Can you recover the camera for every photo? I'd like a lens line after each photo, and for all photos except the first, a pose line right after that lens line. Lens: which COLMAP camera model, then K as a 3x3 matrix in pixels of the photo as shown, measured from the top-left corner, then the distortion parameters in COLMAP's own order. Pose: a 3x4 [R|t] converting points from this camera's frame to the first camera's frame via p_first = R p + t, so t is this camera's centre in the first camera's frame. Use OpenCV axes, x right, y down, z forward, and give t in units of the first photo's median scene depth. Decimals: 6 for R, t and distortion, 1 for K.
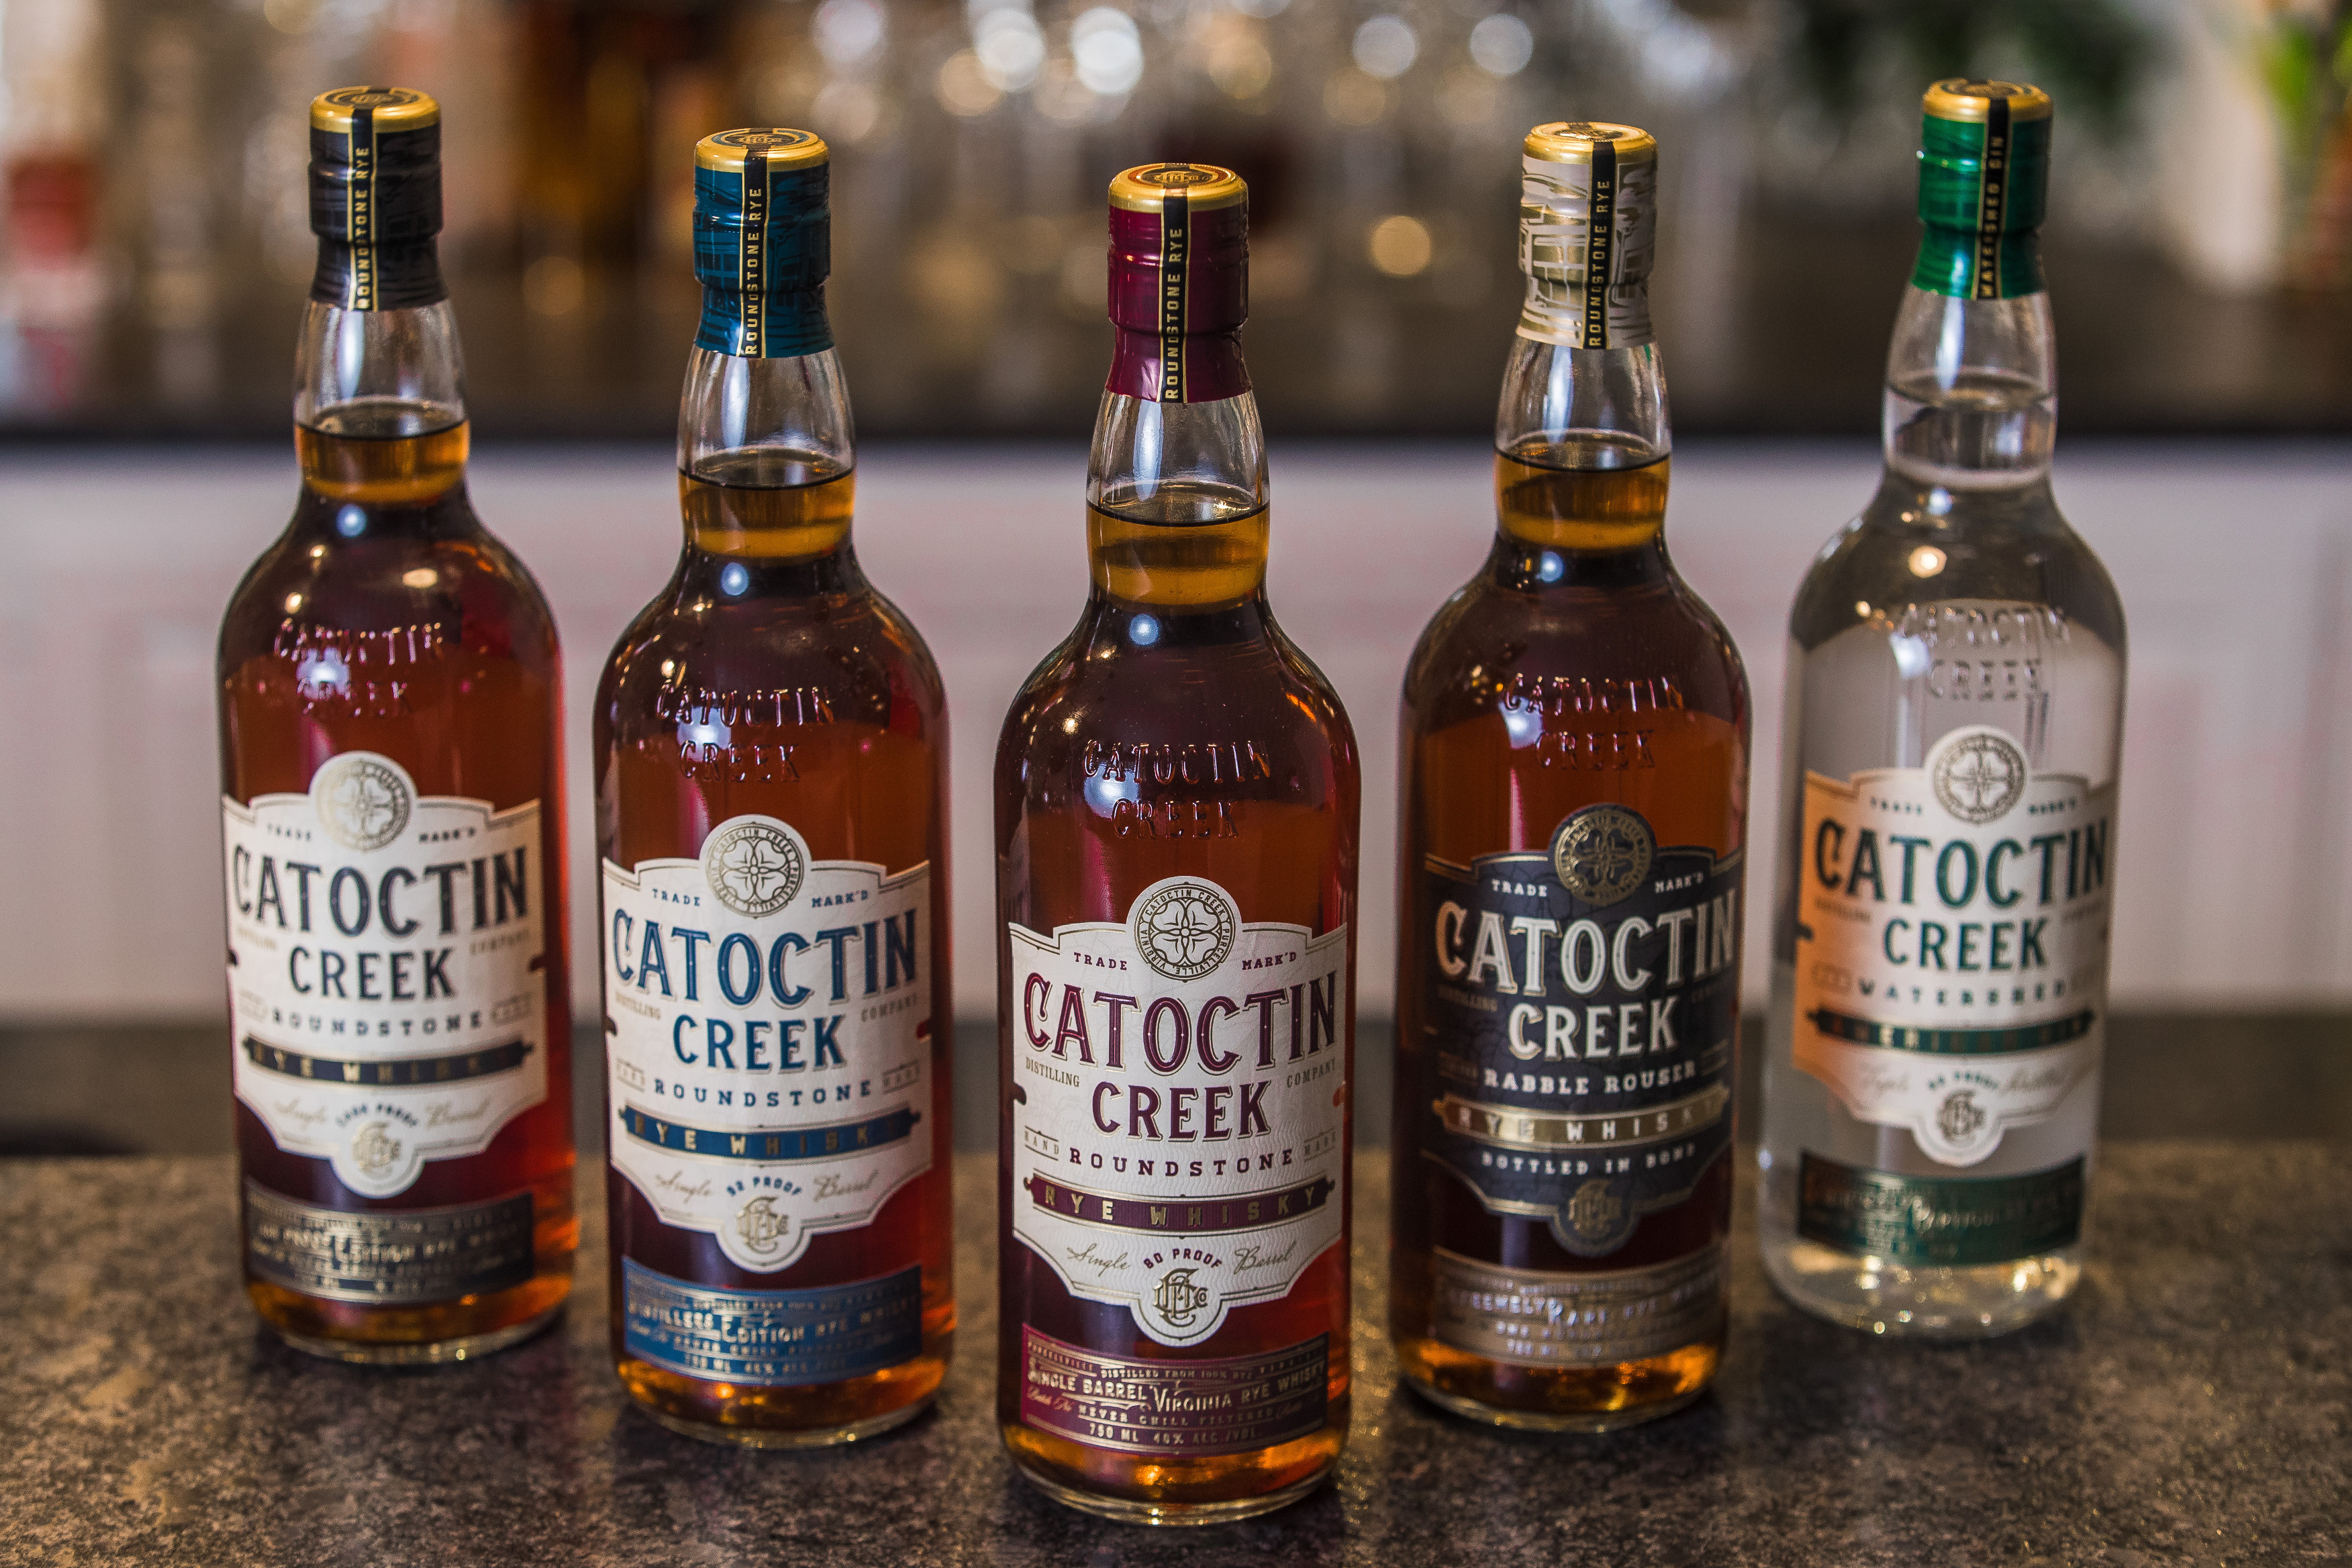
lens RADIAL K [[5668.3, 0, 1122.6], [0, 5668.3, 781.6], [0, 0, 1]] dist [-0.000131, -0.387787]
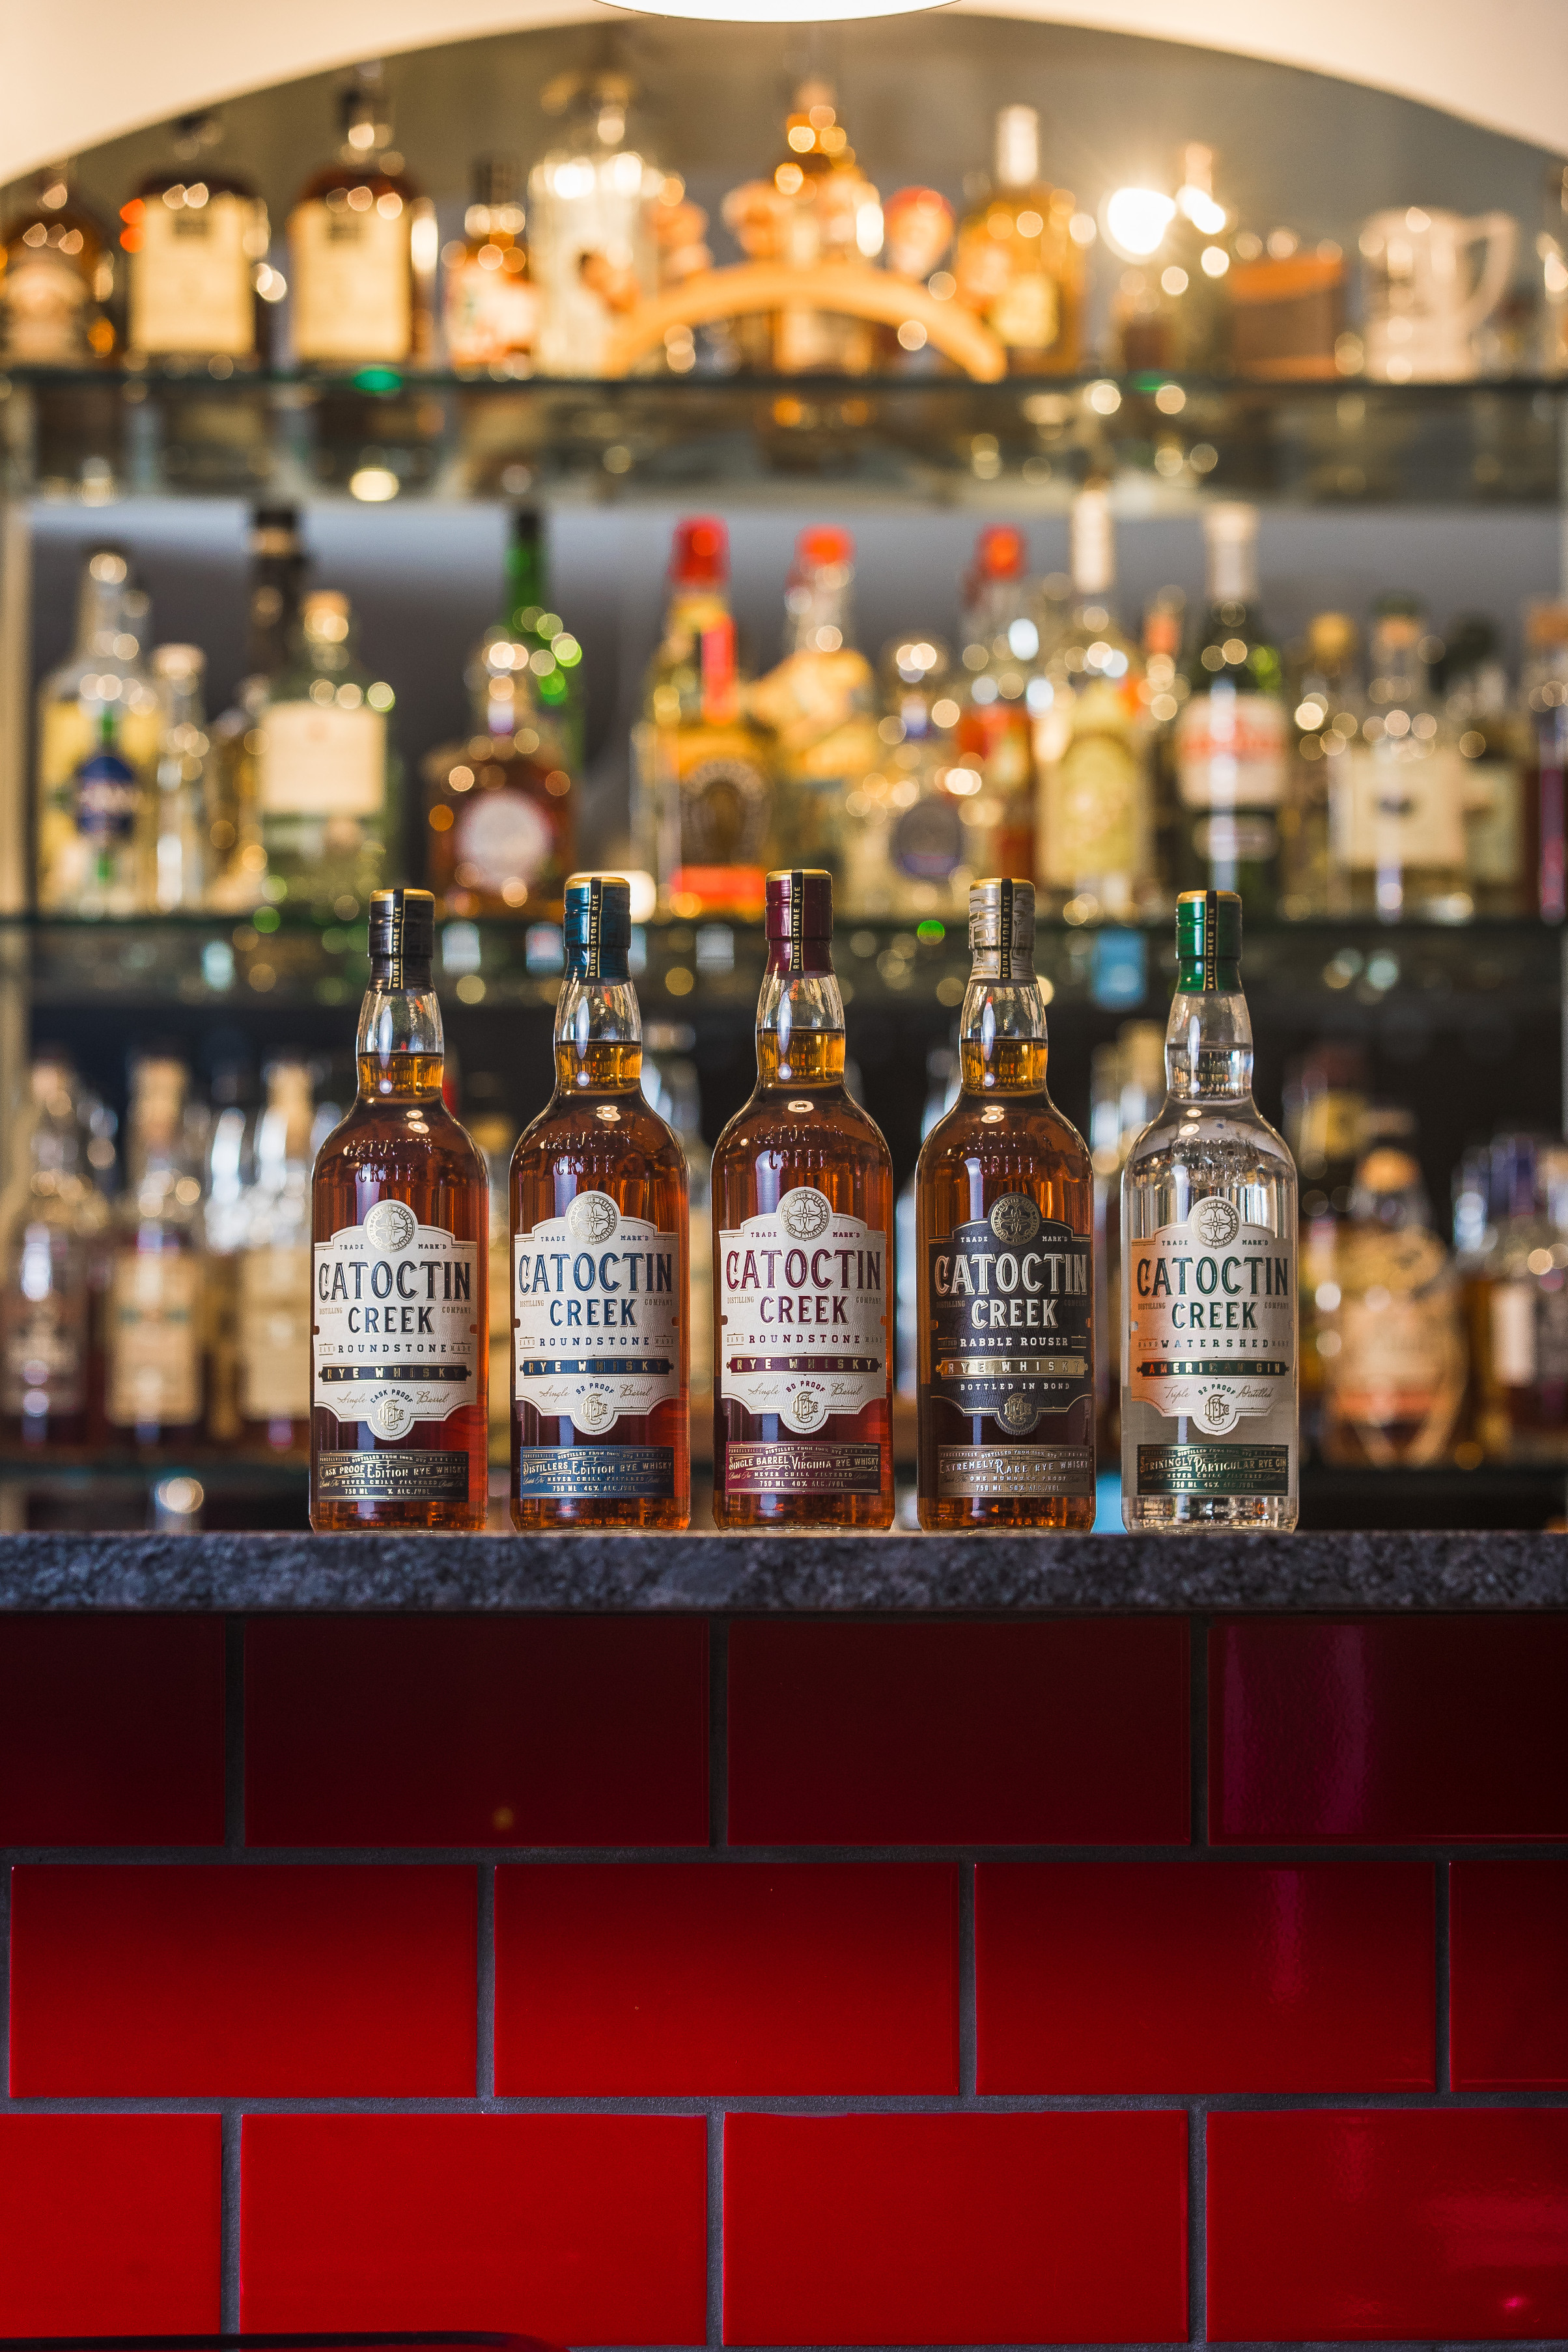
lens RADIAL K [[8065.8, 0, 792.3], [0, 8065.8, 1021.7], [0, 0, 1]] dist [0.029856, -0.030452]
pose [[0.999945, -0.008923, -0.005575, 0.022373], [0.006173, 0.926645, -0.375887, 1.011623], [0.008520, 0.375832, 0.926649, -1.655663]]
